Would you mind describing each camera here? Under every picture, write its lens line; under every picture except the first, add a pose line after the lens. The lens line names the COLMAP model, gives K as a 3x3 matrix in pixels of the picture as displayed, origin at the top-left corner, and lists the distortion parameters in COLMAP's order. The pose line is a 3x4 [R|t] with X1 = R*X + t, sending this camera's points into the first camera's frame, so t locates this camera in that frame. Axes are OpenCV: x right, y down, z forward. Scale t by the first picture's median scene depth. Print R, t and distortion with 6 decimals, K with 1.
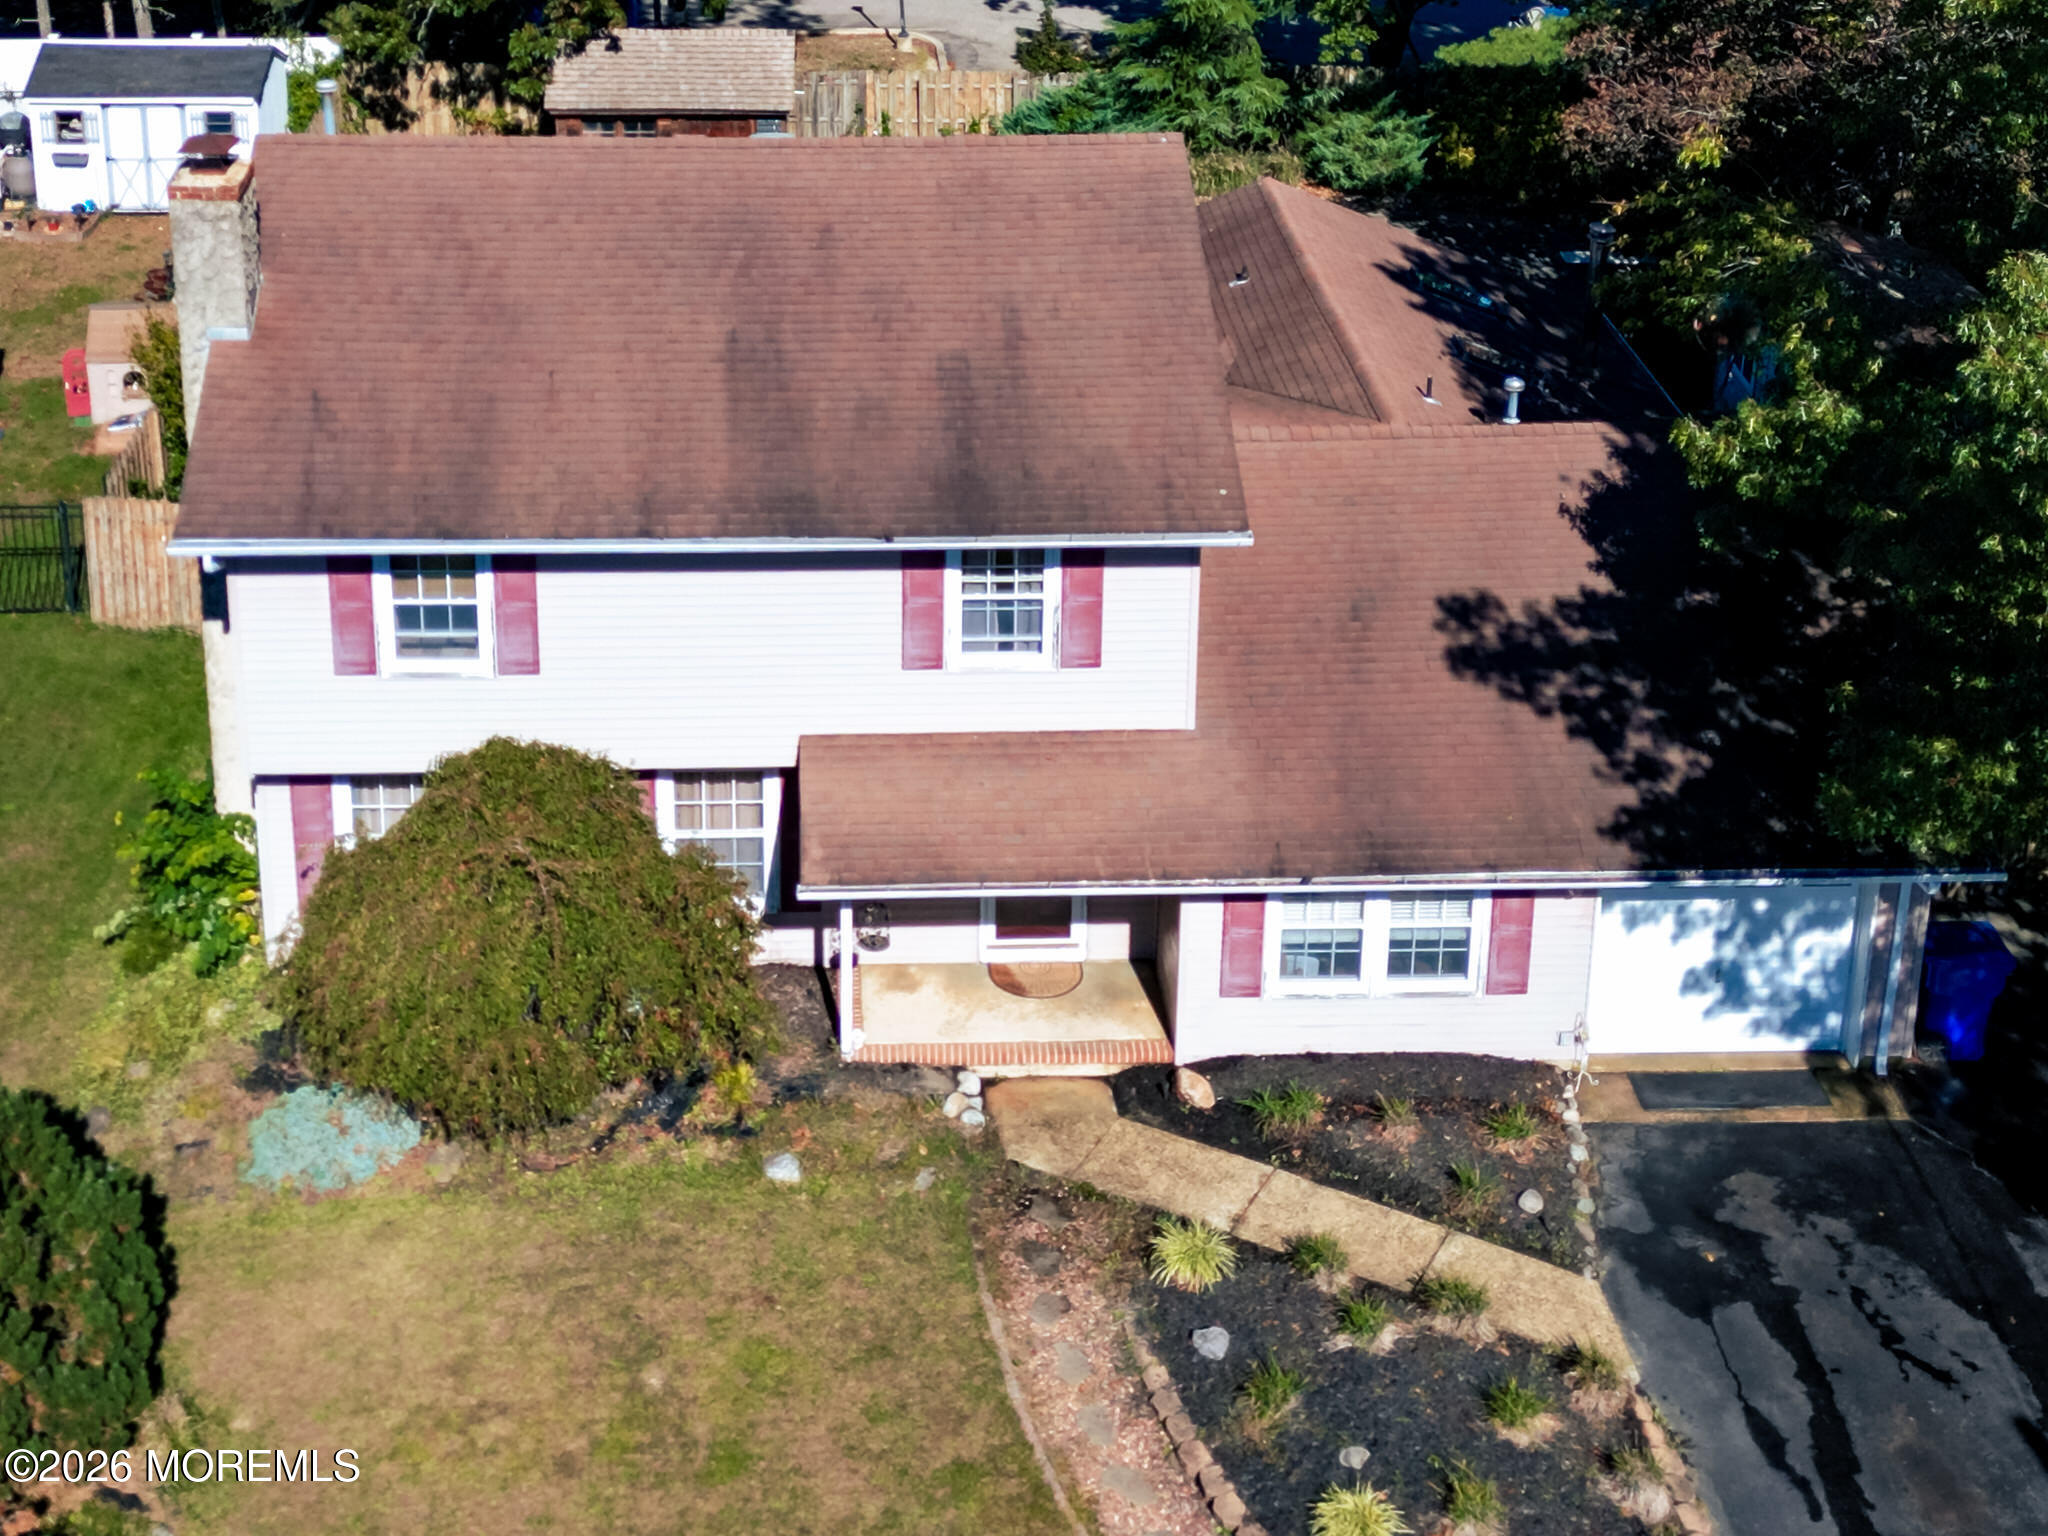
lens RADIAL K [[1963.7, 0, 951.3], [0, 1963.7, 750.8], [0, 0, 1]] dist [0.027389, 0.000000]
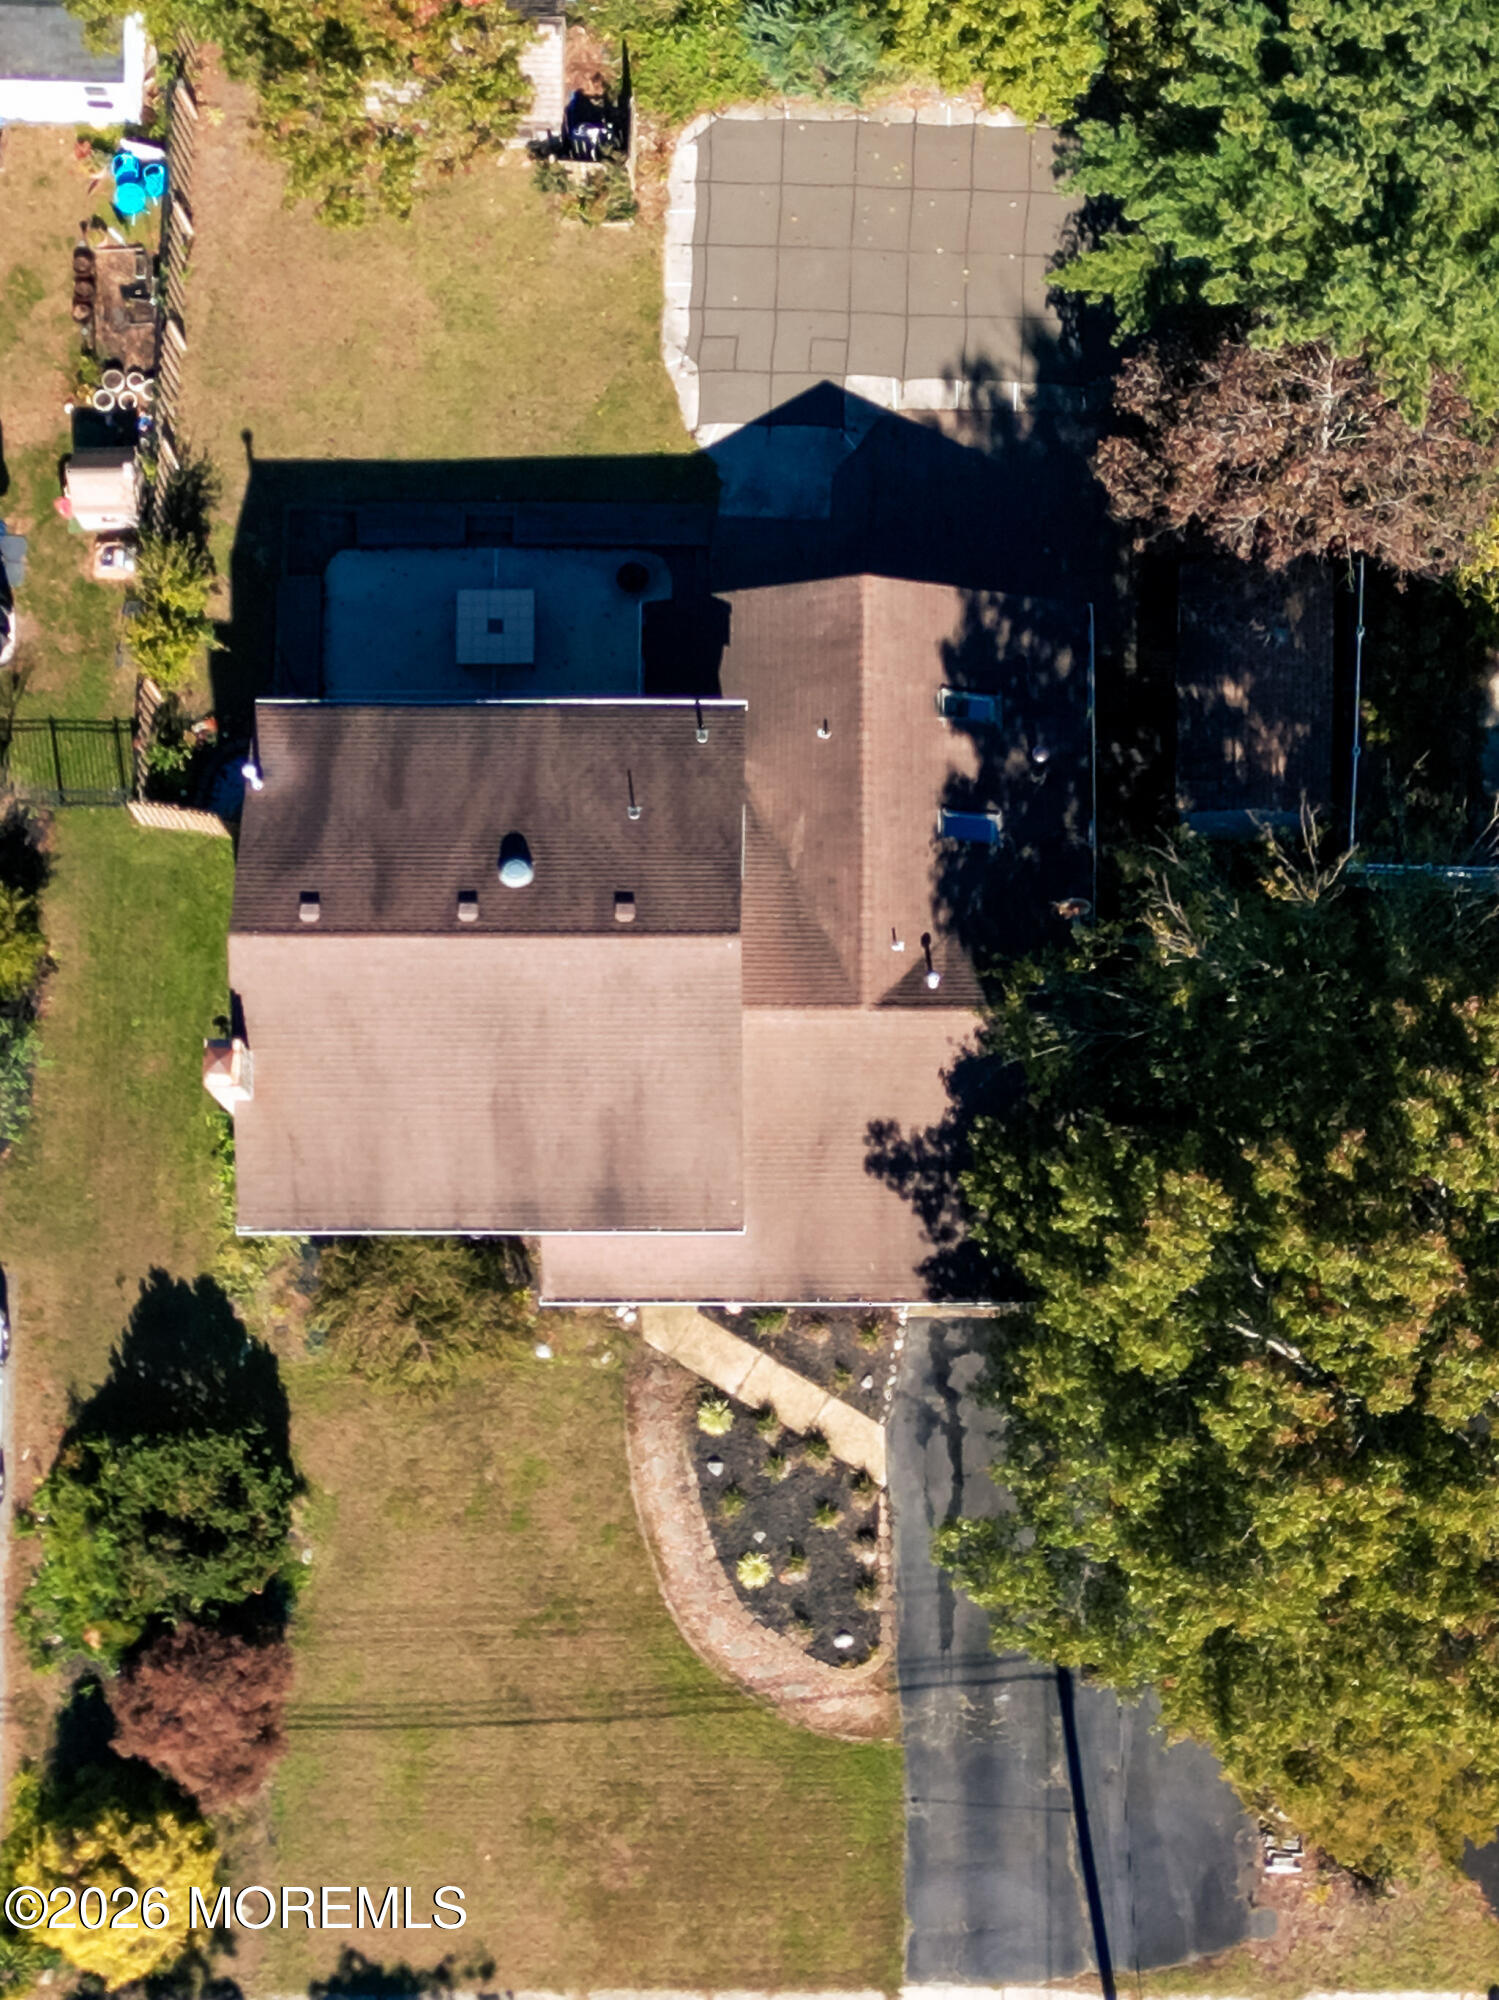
lens RADIAL K [[1395.0, 0, 749.0], [0, 1395.0, 999.4], [0, 0, 1]] dist [-0.003551, 0.000194]
pose [[0.999194, 0.039372, 0.007873, 0.125684], [-0.036661, 0.814642, 0.578804, -1.086539], [0.016375, -0.578626, 0.815428, -0.076186]]
